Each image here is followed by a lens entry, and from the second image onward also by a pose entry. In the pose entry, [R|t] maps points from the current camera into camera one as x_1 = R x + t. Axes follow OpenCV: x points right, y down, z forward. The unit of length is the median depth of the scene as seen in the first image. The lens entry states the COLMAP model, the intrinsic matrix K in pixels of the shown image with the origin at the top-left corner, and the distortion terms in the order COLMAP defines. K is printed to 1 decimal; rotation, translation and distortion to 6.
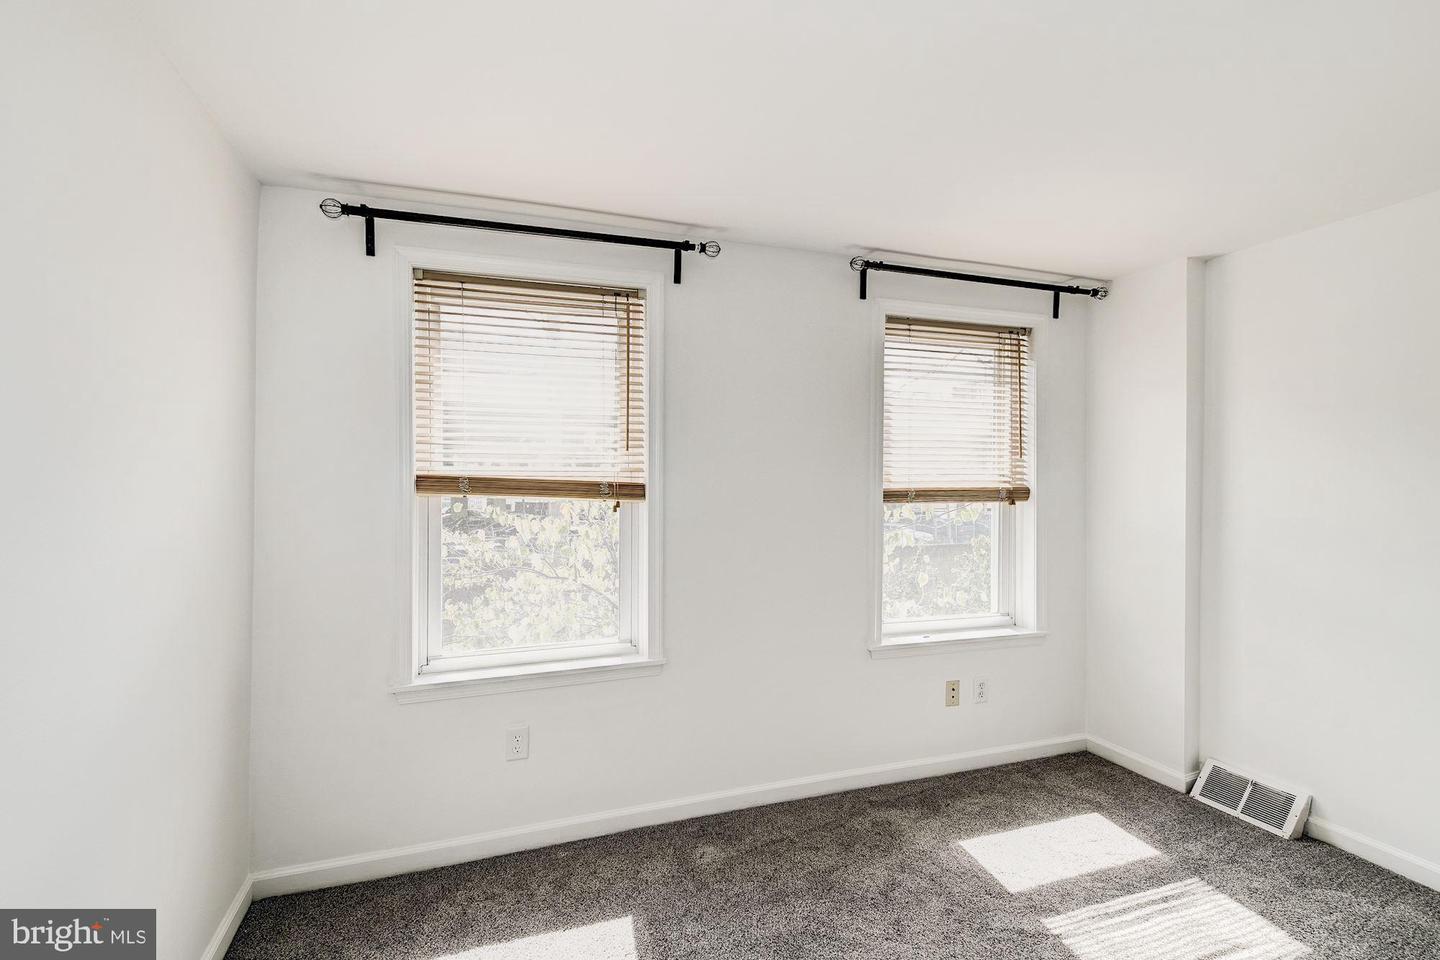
lens RADIAL K [[668.6, 0, 721.6], [0, 668.6, 474.3], [0, 0, 1]] dist [0.027529, -0.012035]
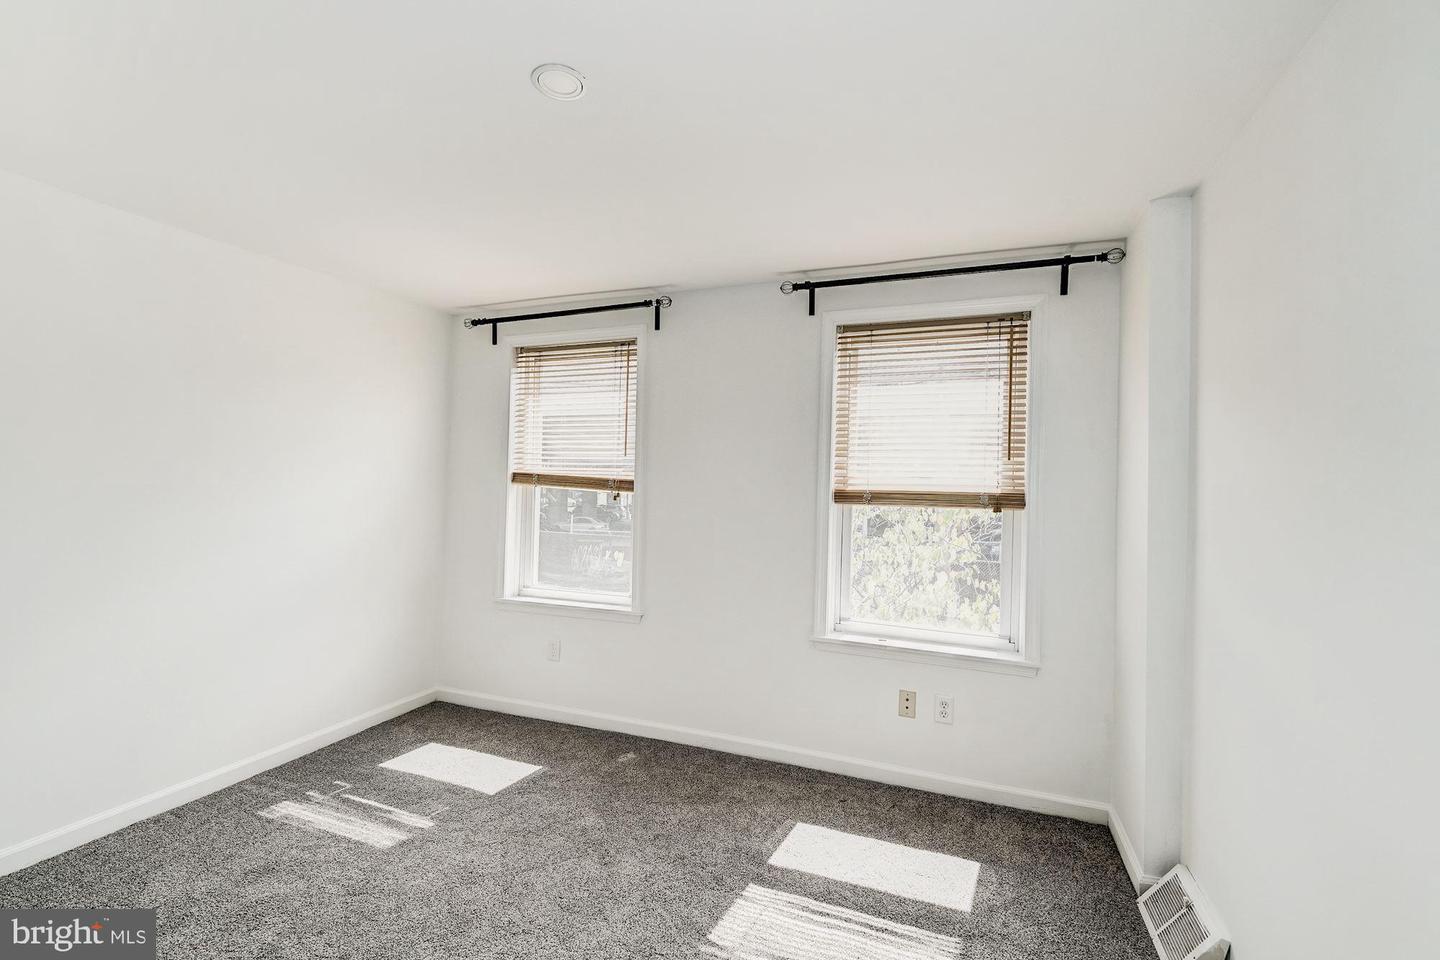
lens RADIAL K [[632.2, 0, 734.1], [0, 632.2, 475.7], [0, 0, 1]] dist [0.001555, -0.008804]
pose [[0.754310, 0.000135, -0.656519, 0.783966], [-0.025471, 0.999253, -0.029059, 0.032757], [0.656025, 0.038642, 0.753750, 0.150106]]
